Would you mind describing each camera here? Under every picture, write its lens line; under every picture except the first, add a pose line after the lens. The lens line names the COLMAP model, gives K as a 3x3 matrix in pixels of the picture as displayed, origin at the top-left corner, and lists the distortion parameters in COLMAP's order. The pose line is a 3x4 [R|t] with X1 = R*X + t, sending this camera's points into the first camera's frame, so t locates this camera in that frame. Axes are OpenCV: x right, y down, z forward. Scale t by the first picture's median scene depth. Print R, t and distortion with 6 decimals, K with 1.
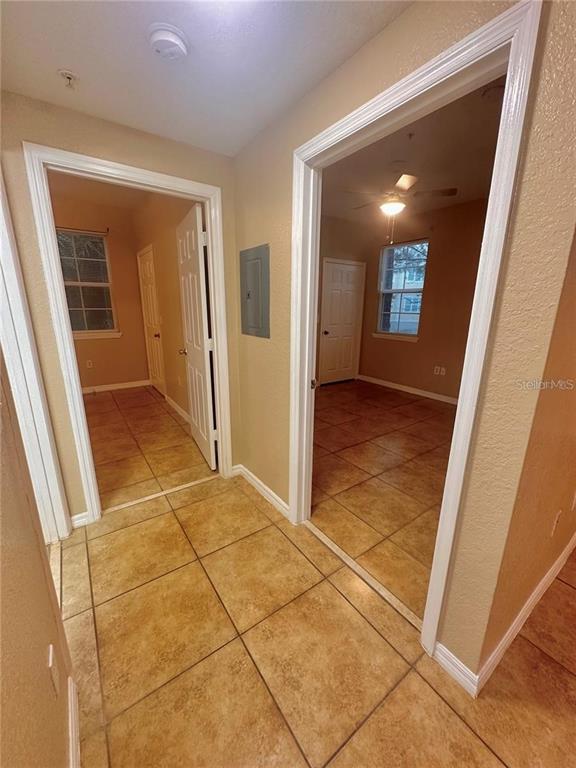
lens RADIAL K [[306.2, 0, 288.0], [0, 306.2, 384.0], [0, 0, 1]] dist [-0.001779, -0.000006]
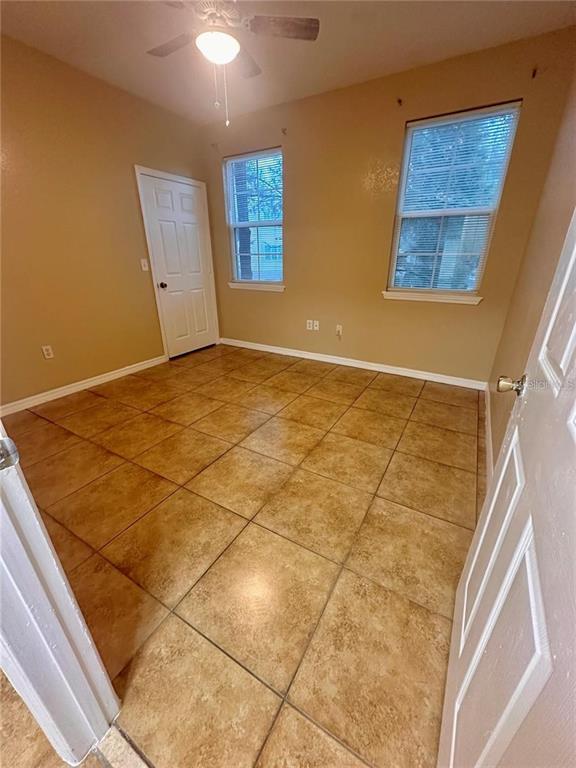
lens RADIAL K [[306.2, 0, 288.0], [0, 306.2, 384.0], [0, 0, 1]] dist [-0.001779, -0.000006]
pose [[0.911608, -0.172987, 0.372889, 0.111198], [0.117396, 0.978921, 0.167130, -0.037855], [-0.393940, -0.108582, 0.912700, 0.287942]]
